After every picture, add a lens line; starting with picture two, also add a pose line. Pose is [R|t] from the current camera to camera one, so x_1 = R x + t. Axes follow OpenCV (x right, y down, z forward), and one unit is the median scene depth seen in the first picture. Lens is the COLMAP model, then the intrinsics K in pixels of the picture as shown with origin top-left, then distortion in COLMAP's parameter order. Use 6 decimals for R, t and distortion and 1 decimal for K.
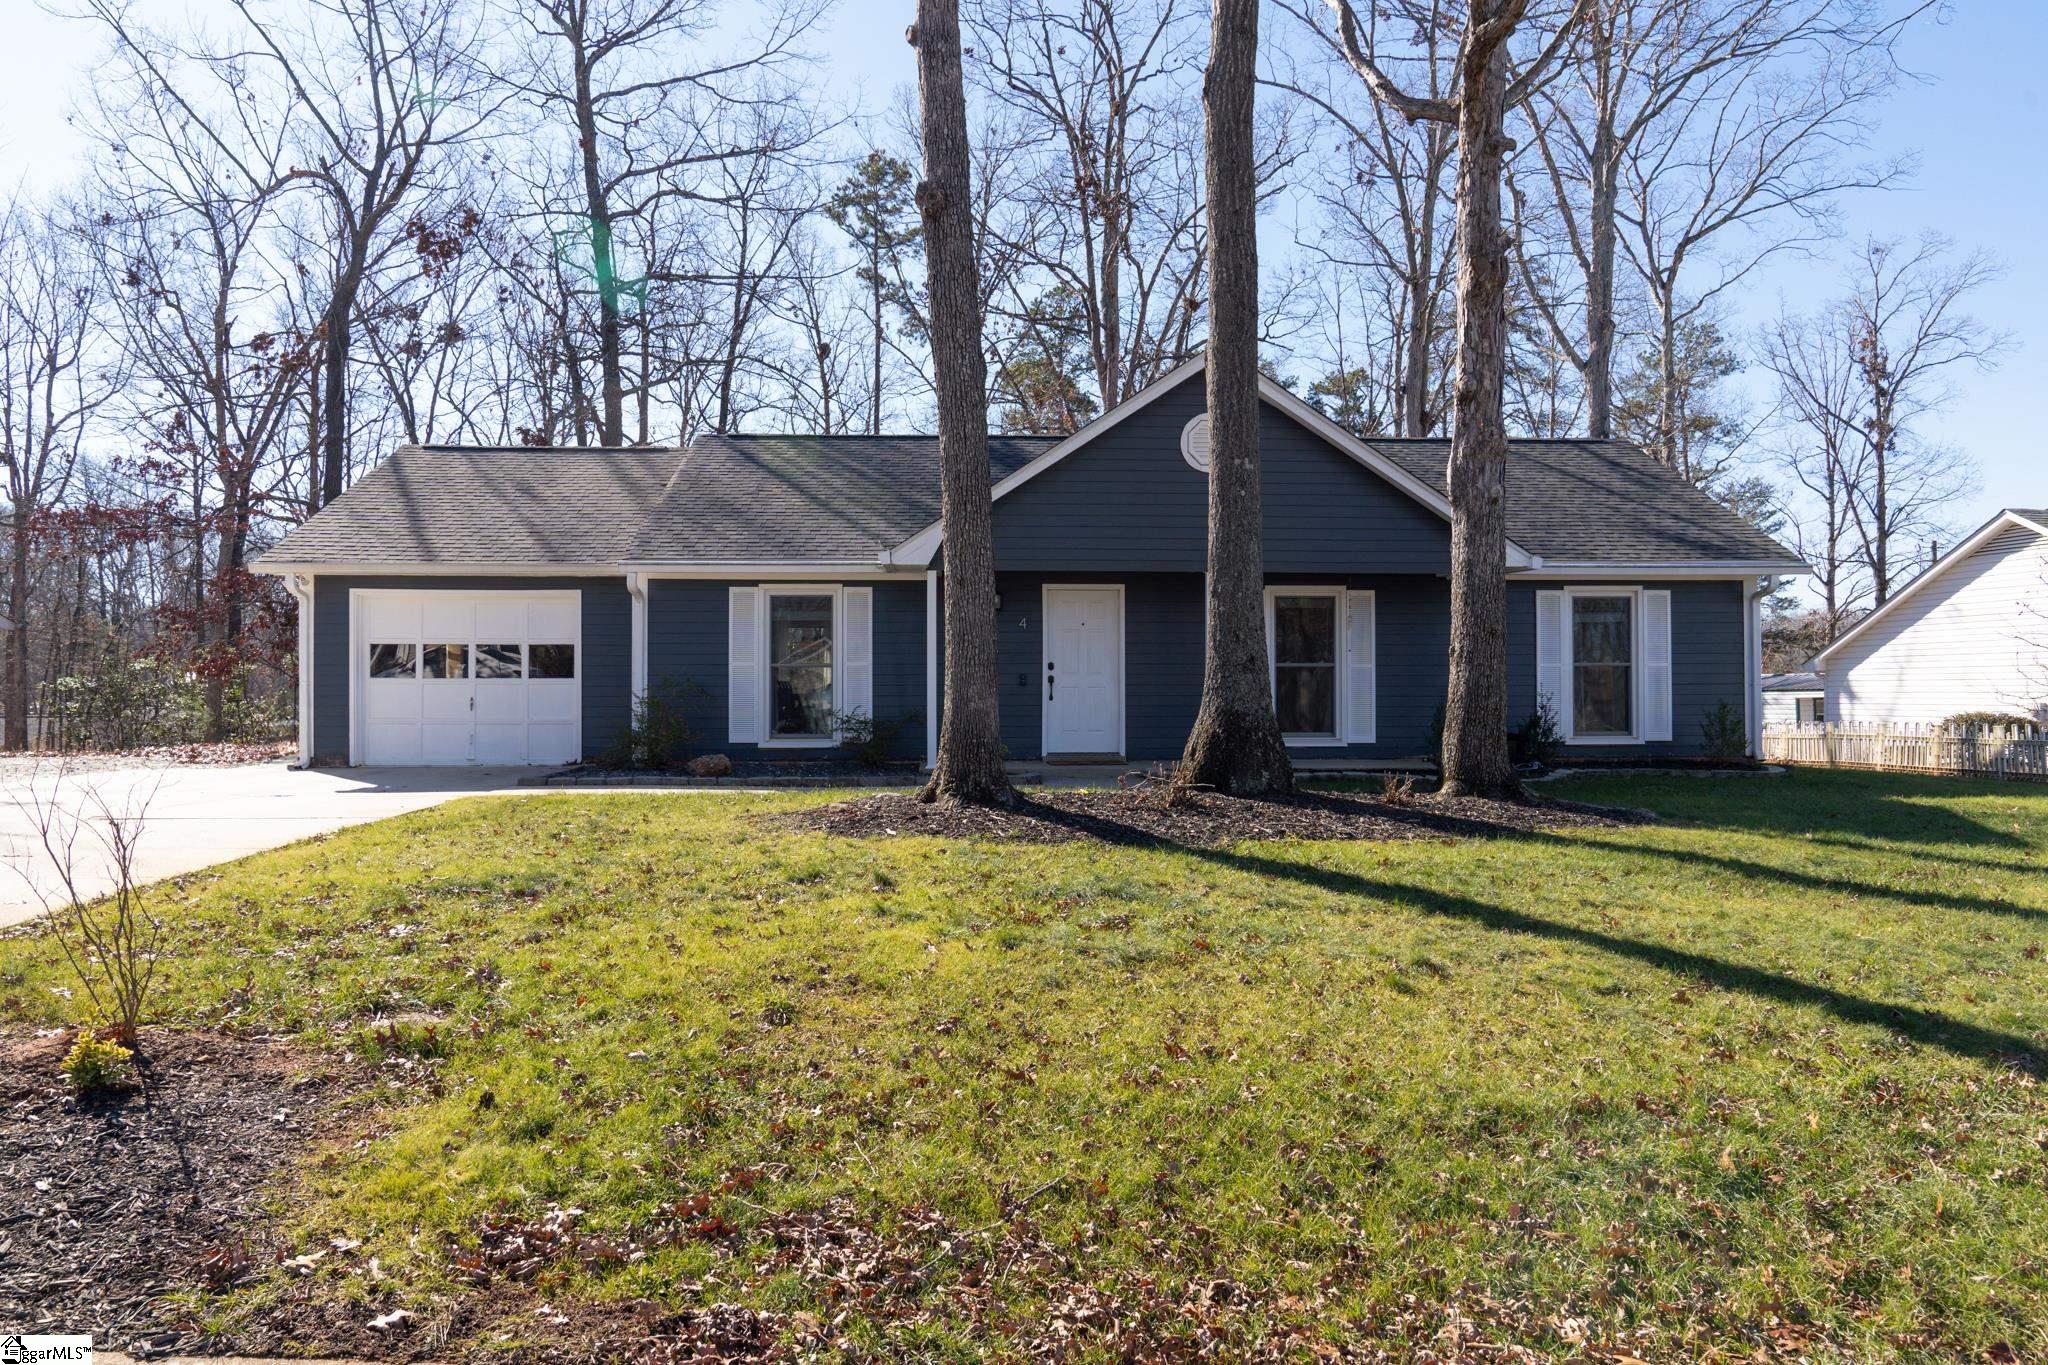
lens RADIAL K [[1401.9, 0, 1022.2], [0, 1401.9, 683.8], [0, 0, 1]] dist [-0.025771, 0.013067]
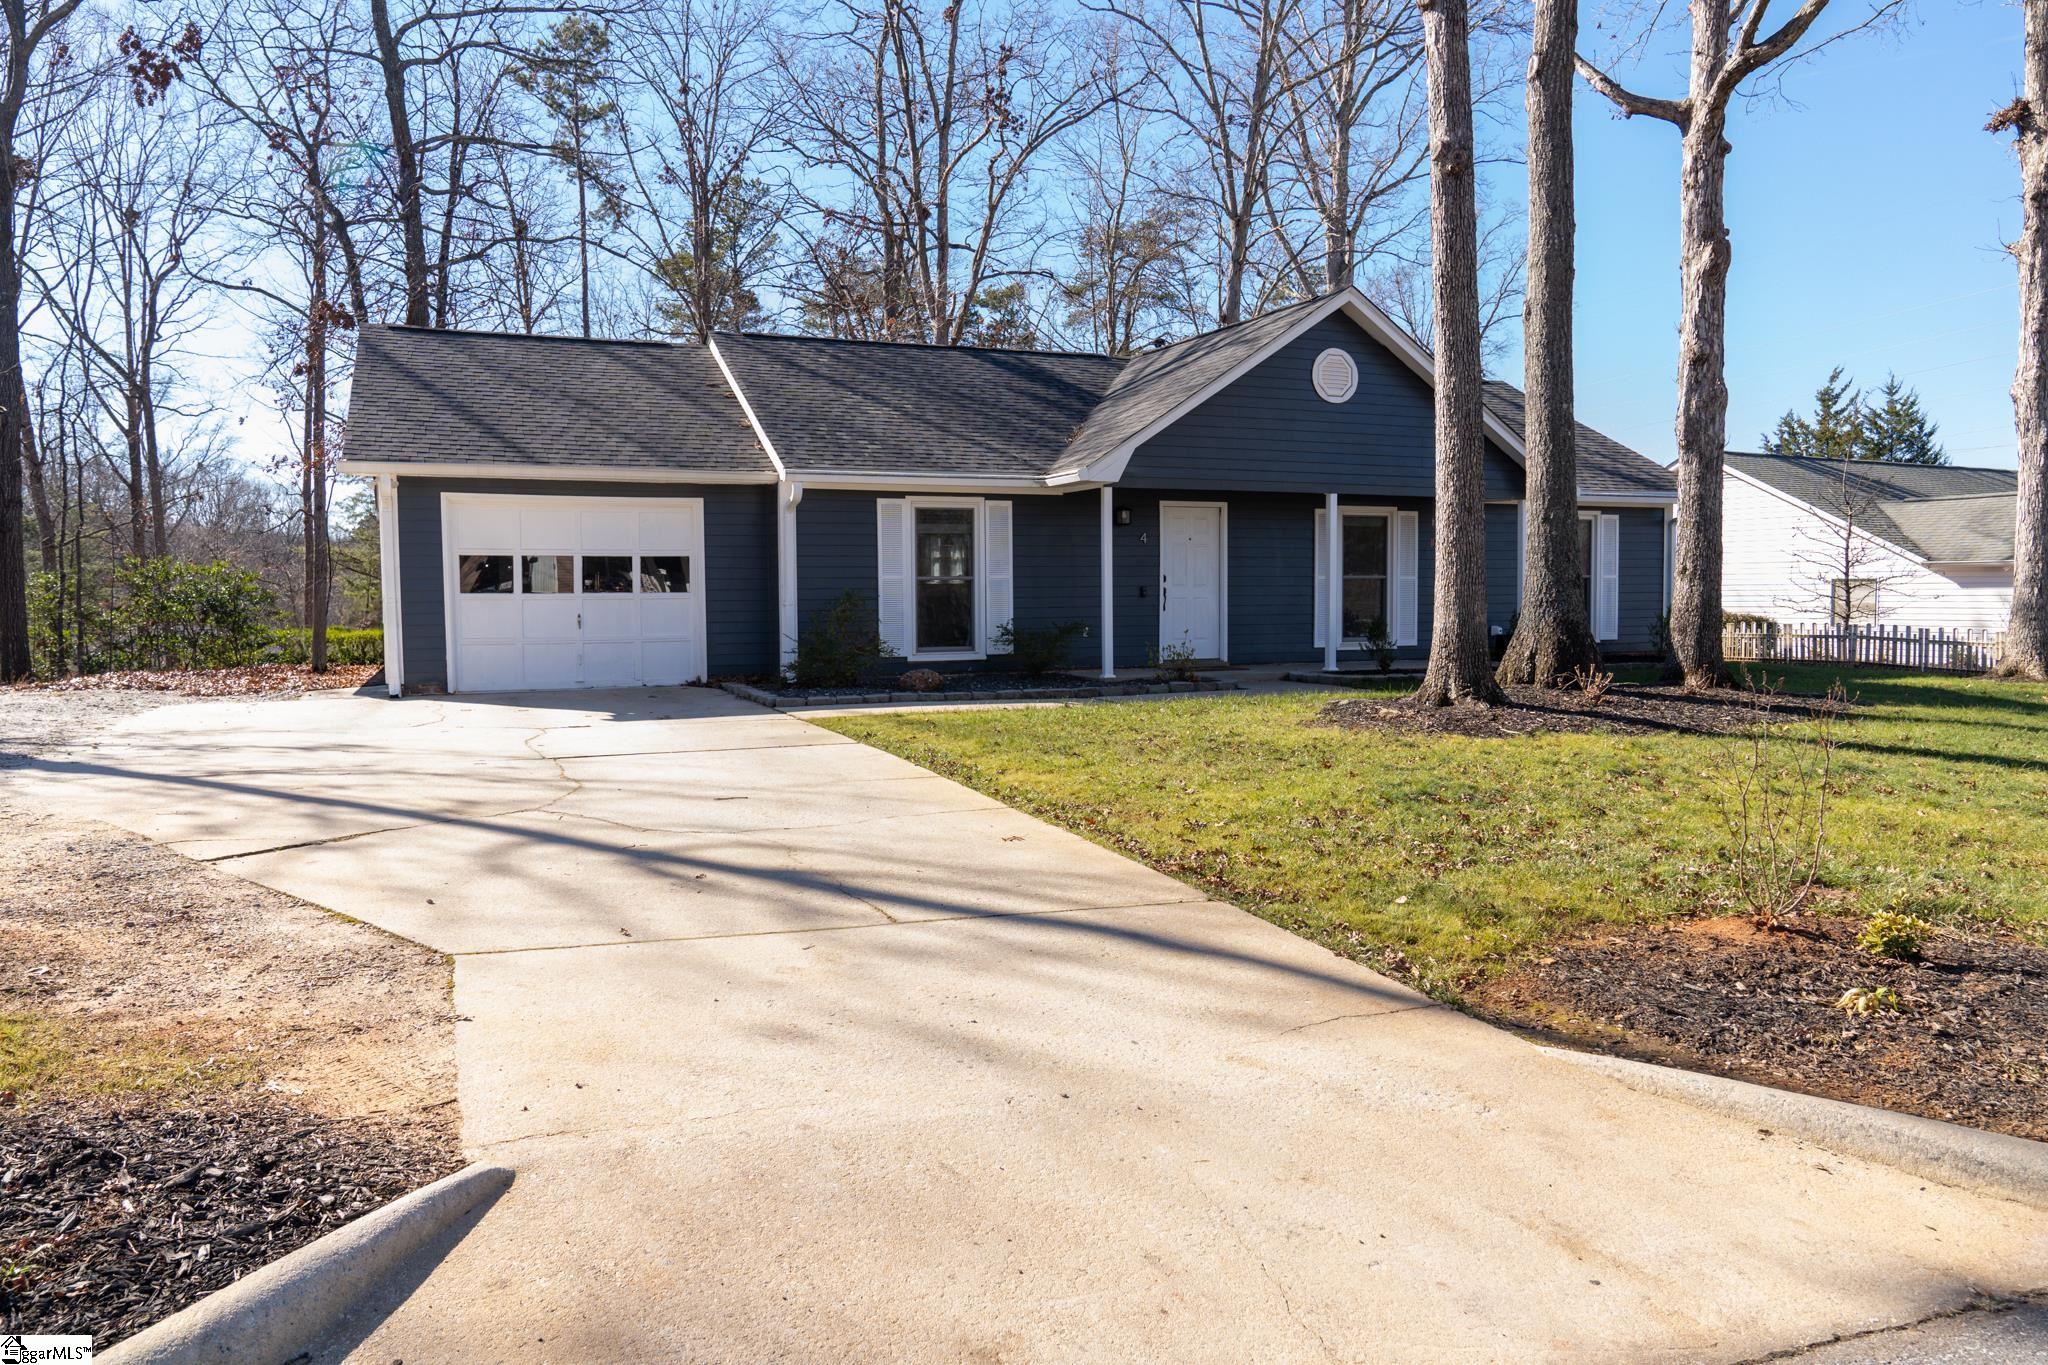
lens RADIAL K [[1401.9, 0, 1026.7], [0, 1401.9, 682.6], [0, 0, 1]] dist [-0.025771, 0.013067]
pose [[0.936496, -0.027832, 0.349572, -0.450711], [0.004331, 0.997687, 0.067830, -0.006466], [-0.350651, -0.062008, 0.934451, 0.039990]]
